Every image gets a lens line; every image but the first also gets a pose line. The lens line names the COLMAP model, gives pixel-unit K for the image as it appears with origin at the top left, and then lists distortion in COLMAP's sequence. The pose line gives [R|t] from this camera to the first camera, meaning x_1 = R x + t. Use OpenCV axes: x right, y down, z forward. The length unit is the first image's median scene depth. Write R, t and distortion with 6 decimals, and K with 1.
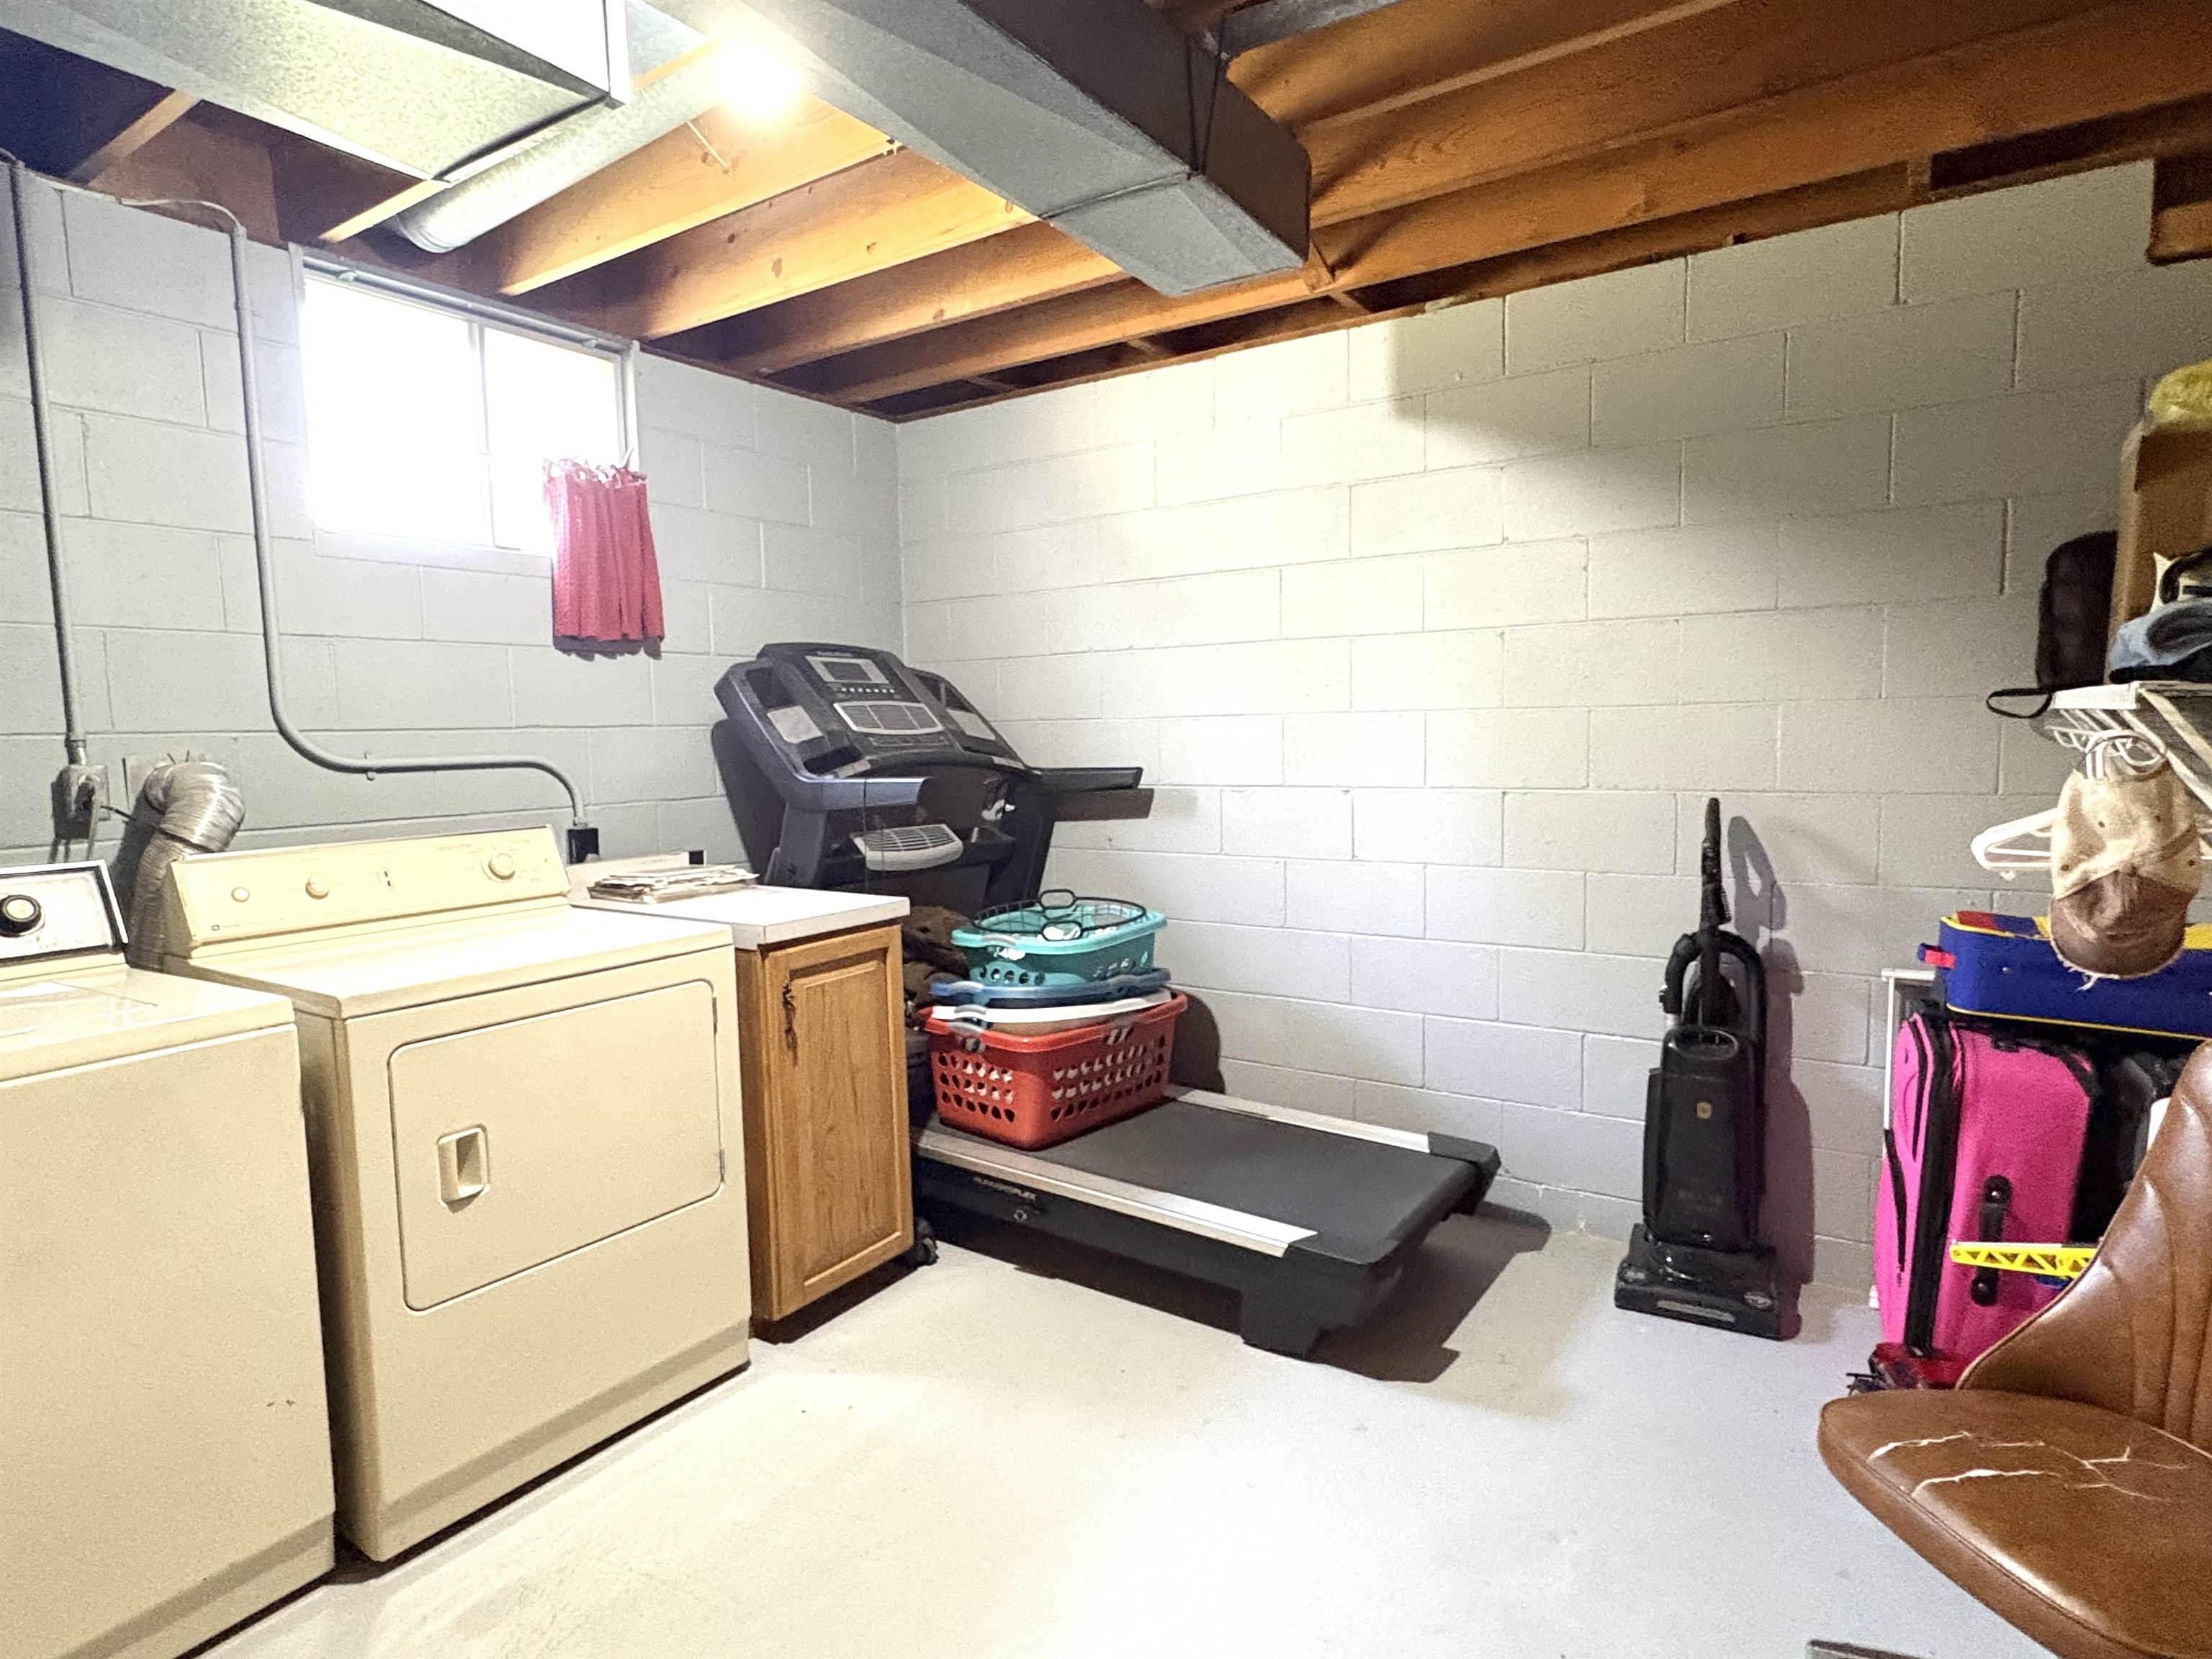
lens RADIAL K [[1203.5, 0, 1101.9], [0, 1203.5, 835.5], [0, 0, 1]] dist [-0.001137, -0.000956]
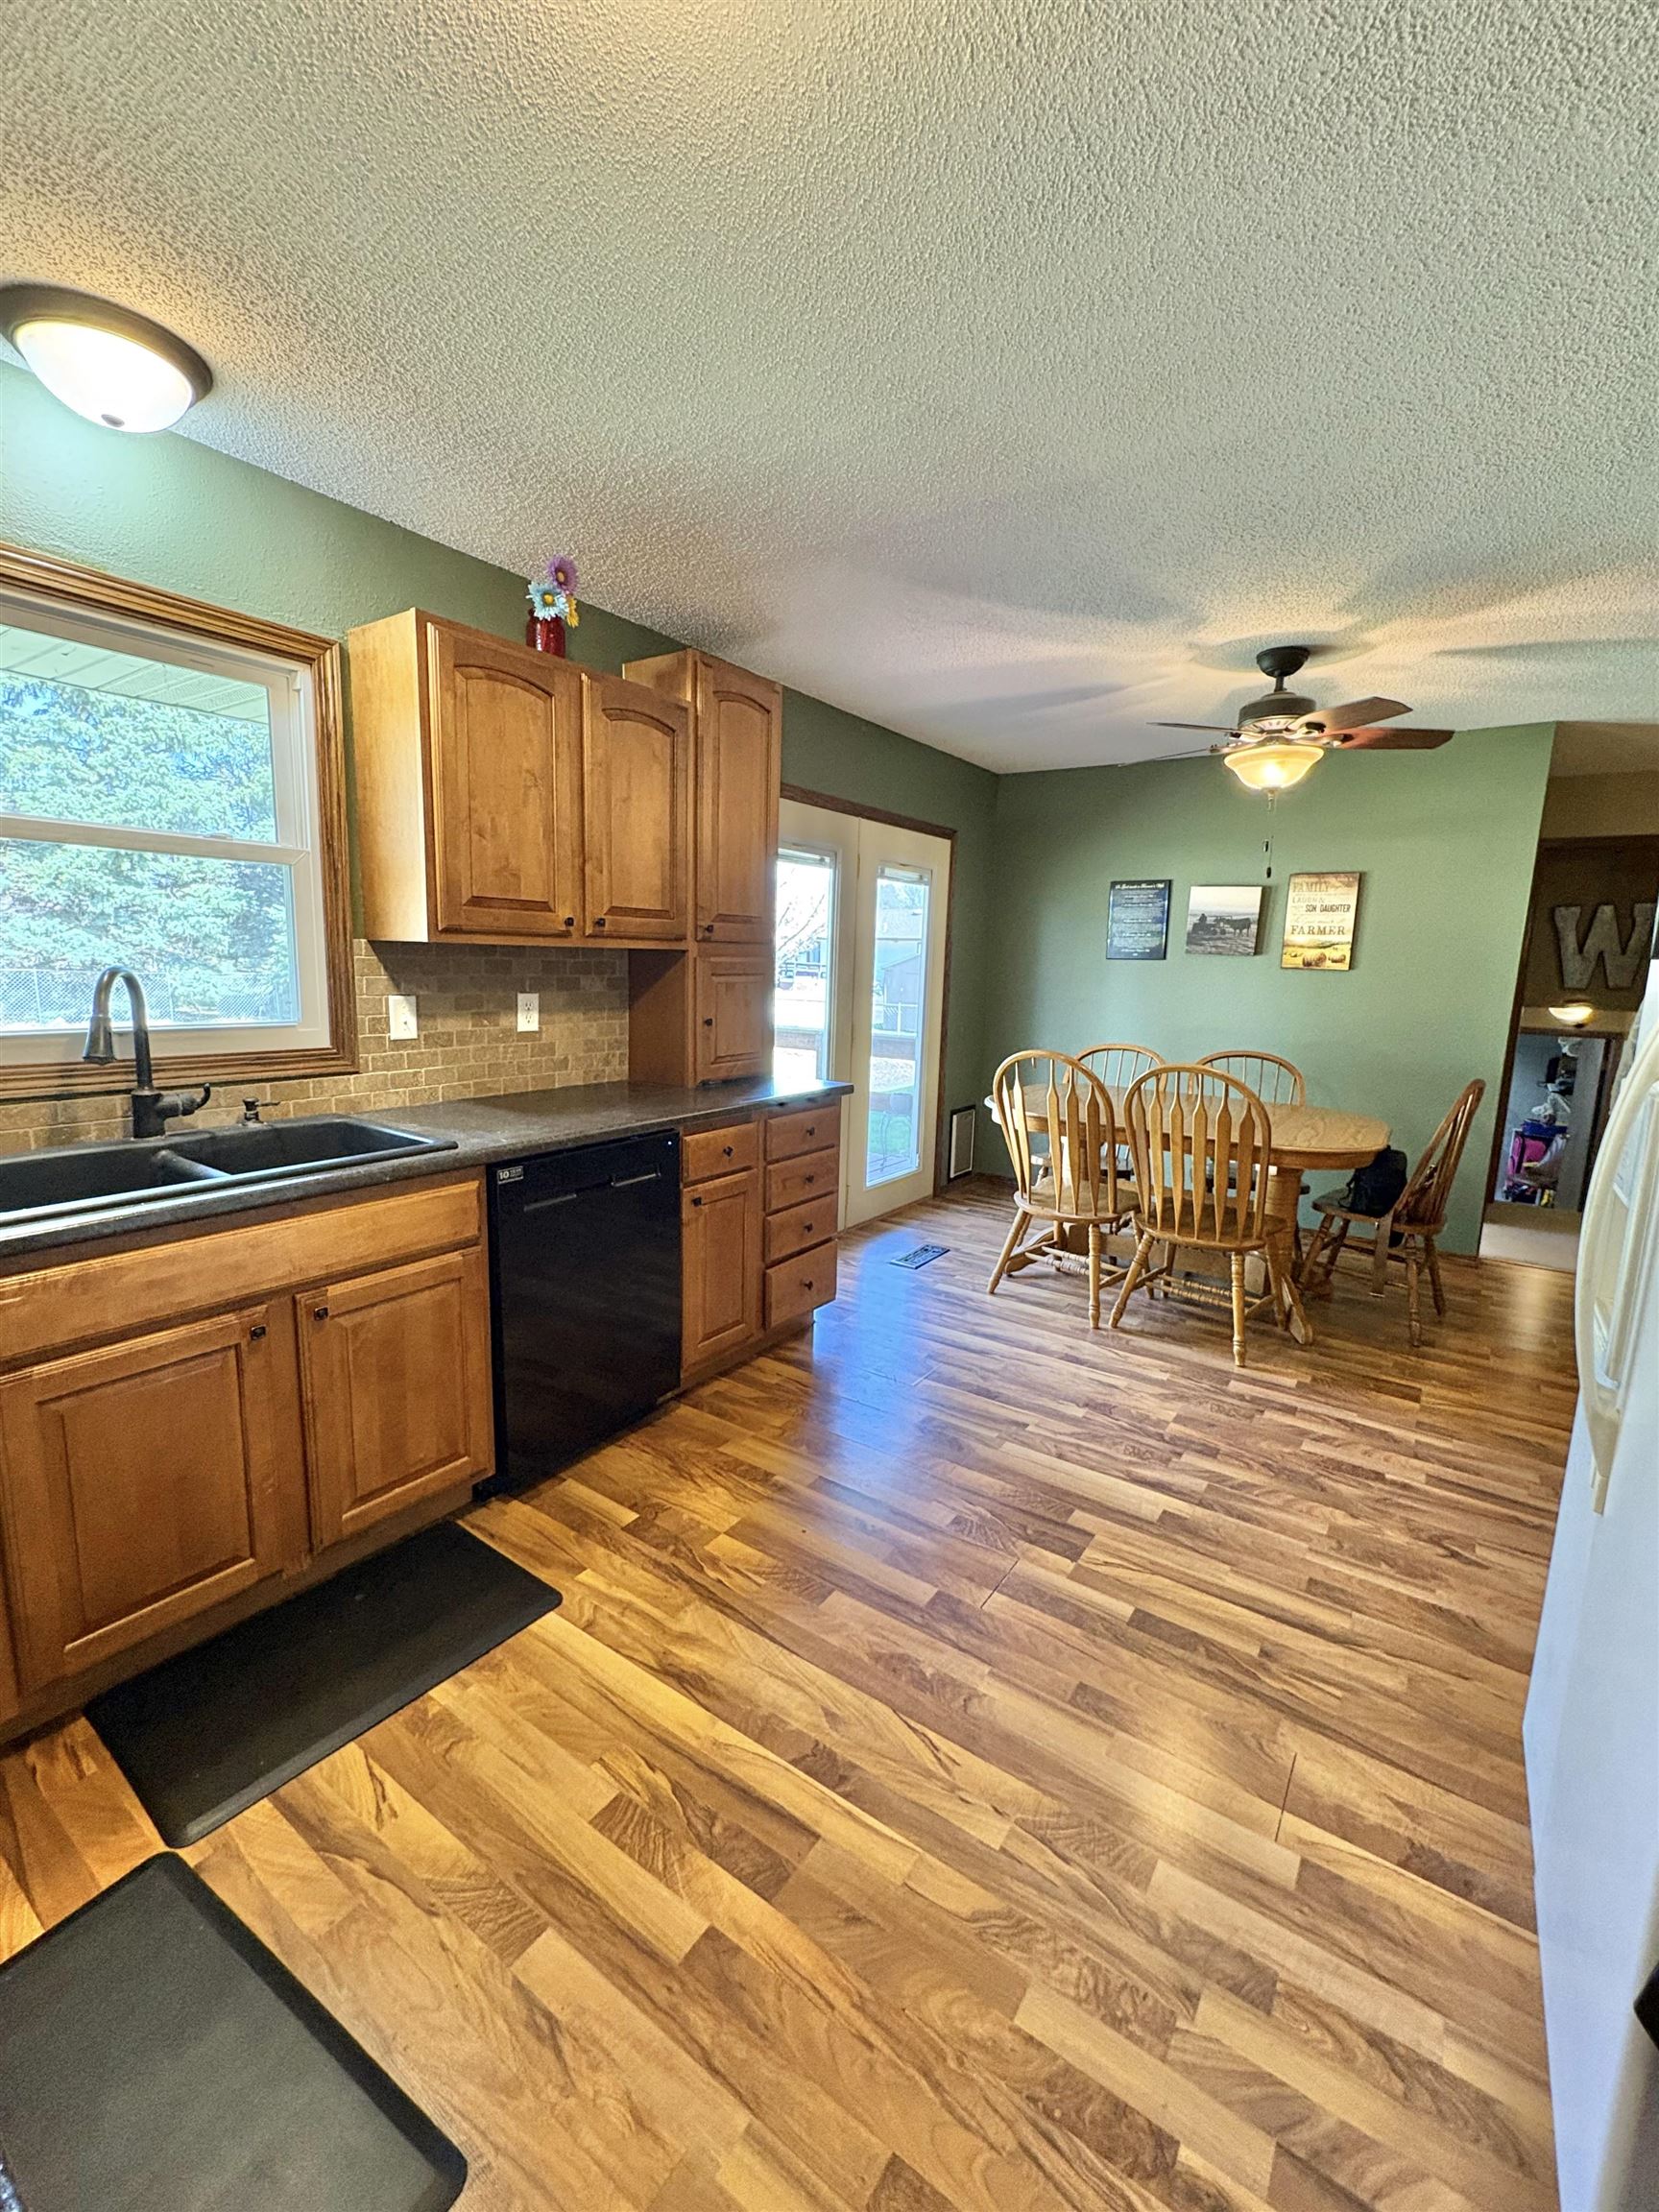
lens RADIAL K [[911.9, 0, 828.0], [0, 911.9, 1127.4], [0, 0, 1]] dist [0.003317, -0.000457]
pose [[0.998795, 0.044461, -0.020798, -2.468025], [-0.042180, 0.994133, 0.099601, -0.184891], [0.025104, -0.098604, 0.994810, -3.340422]]
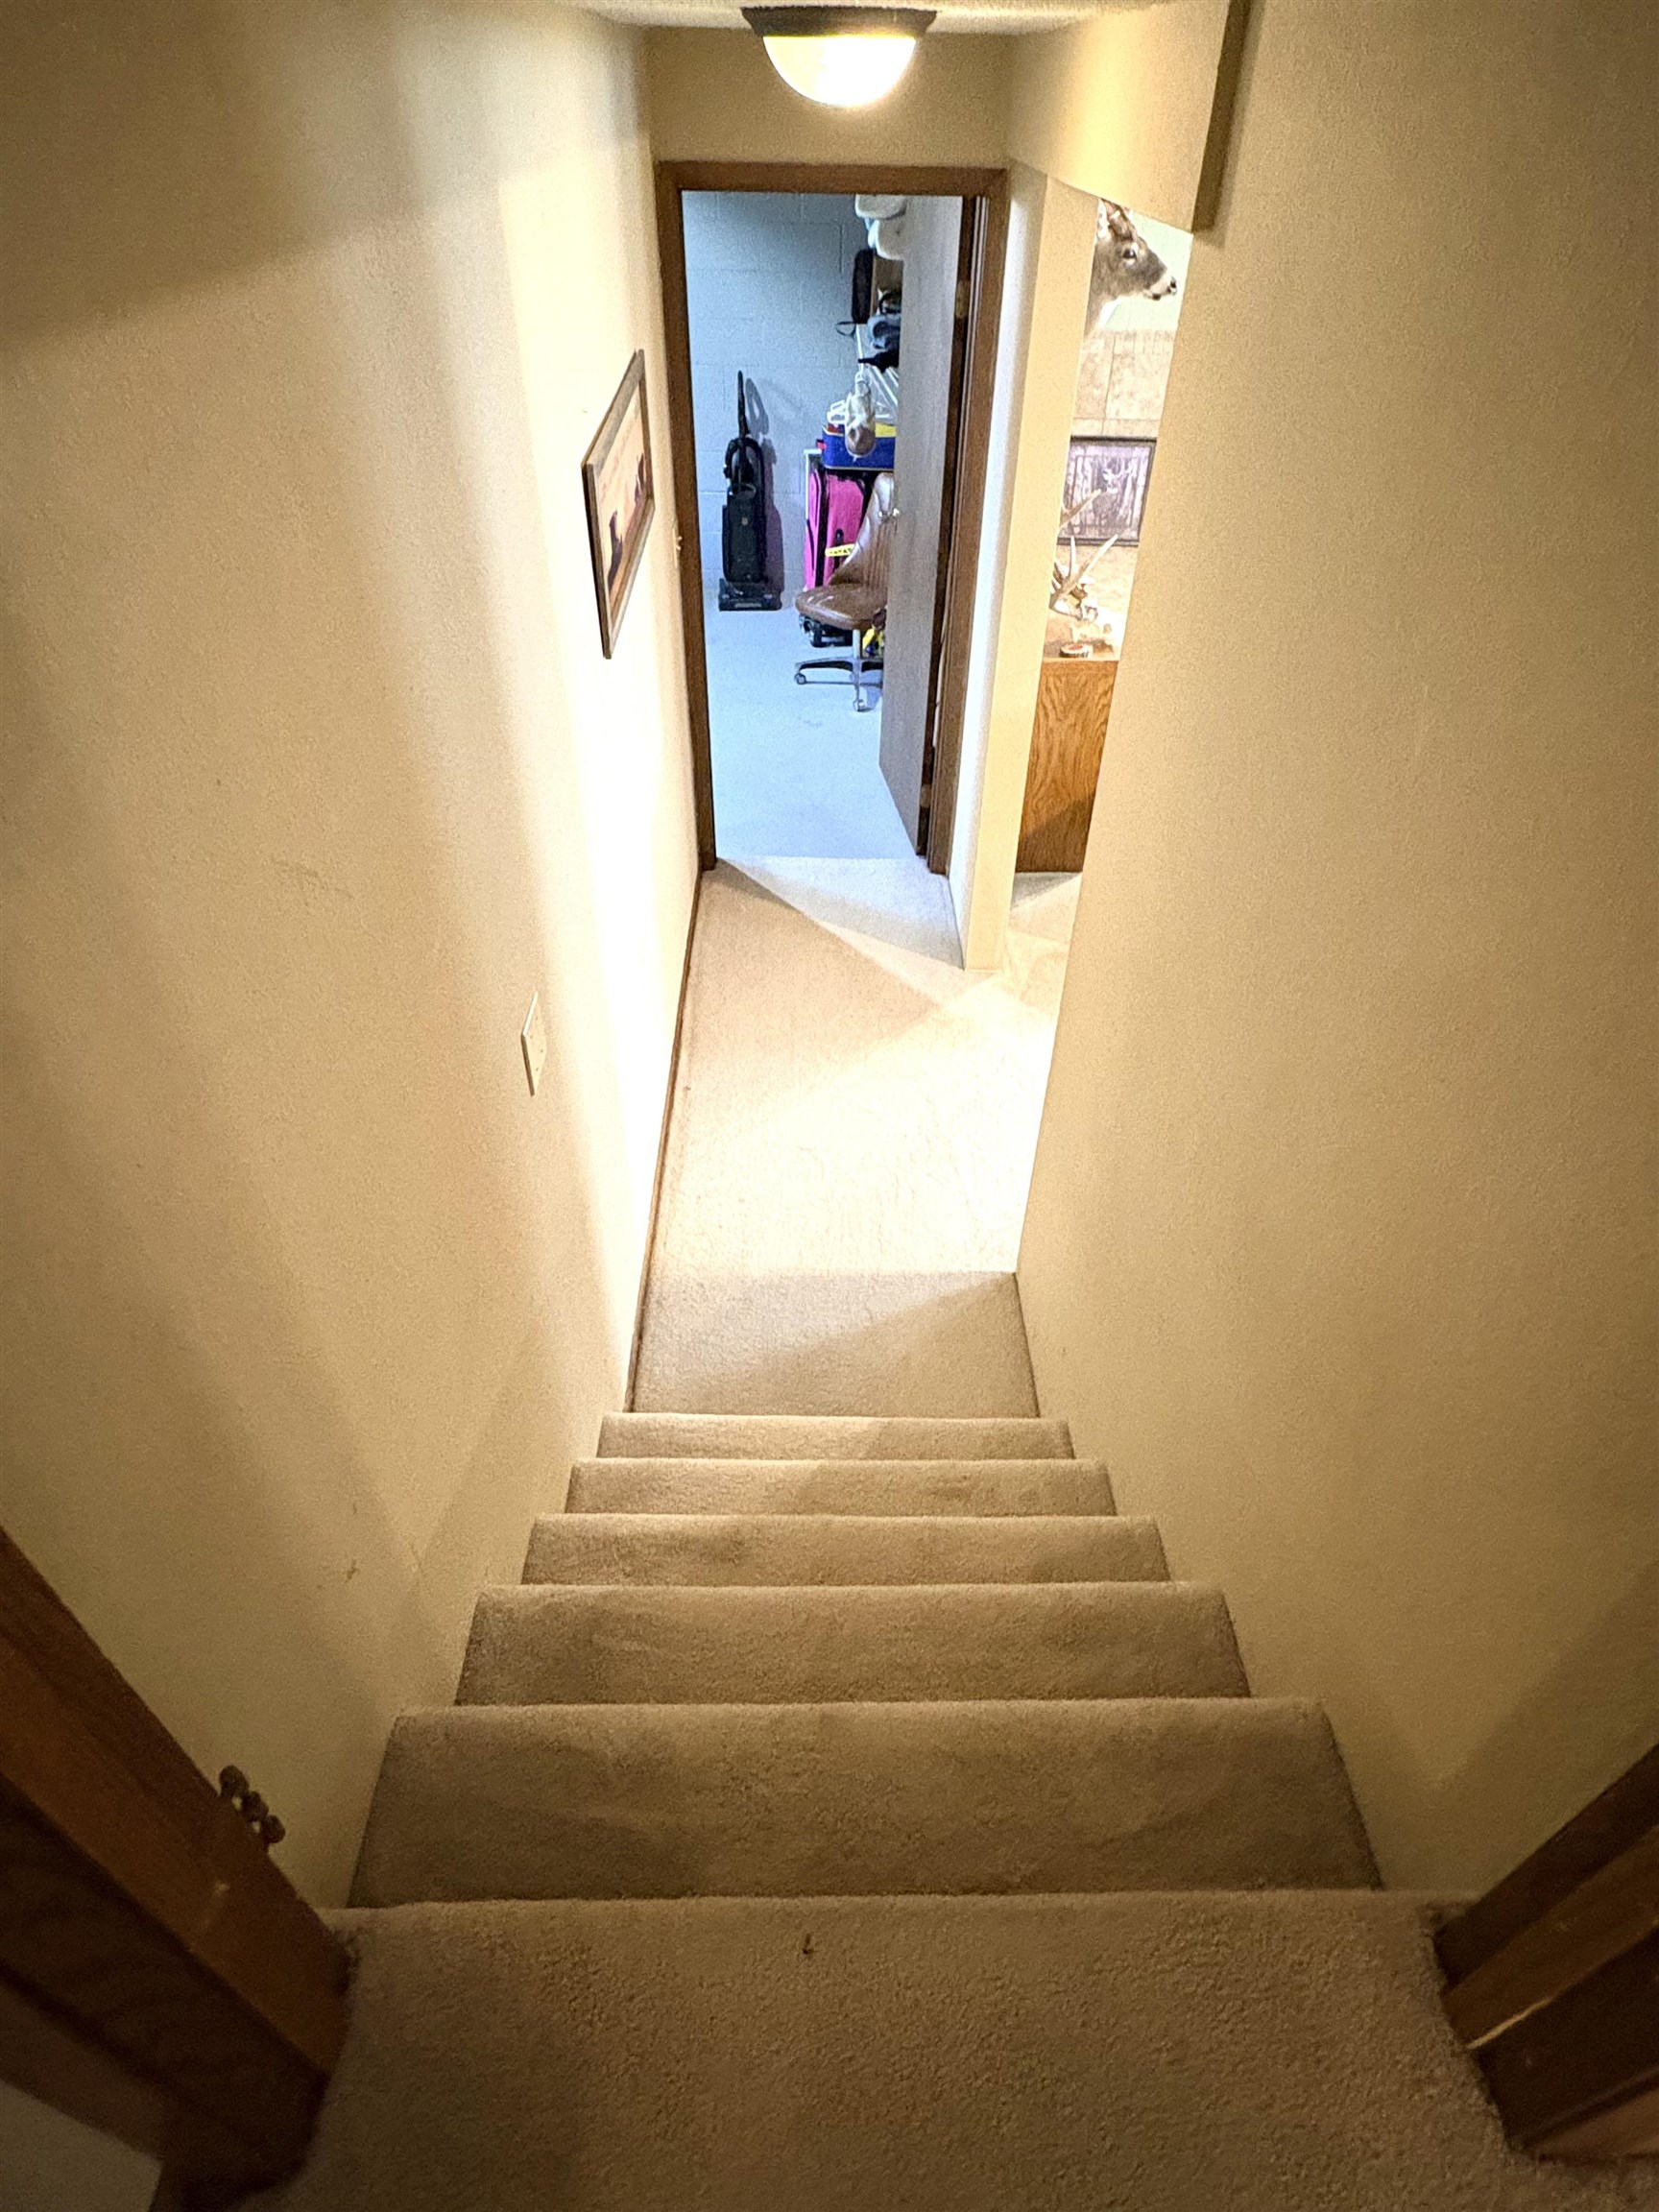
lens RADIAL K [[1203.5, 0, 826.7], [0, 1203.5, 1111.2], [0, 0, 1]] dist [-0.001137, -0.000956]
pose [[0.823833, -0.344947, 0.449790, -0.928296], [0.017104, 0.808281, 0.588548, -0.253145], [-0.566575, -0.477172, 0.671789, -1.388630]]
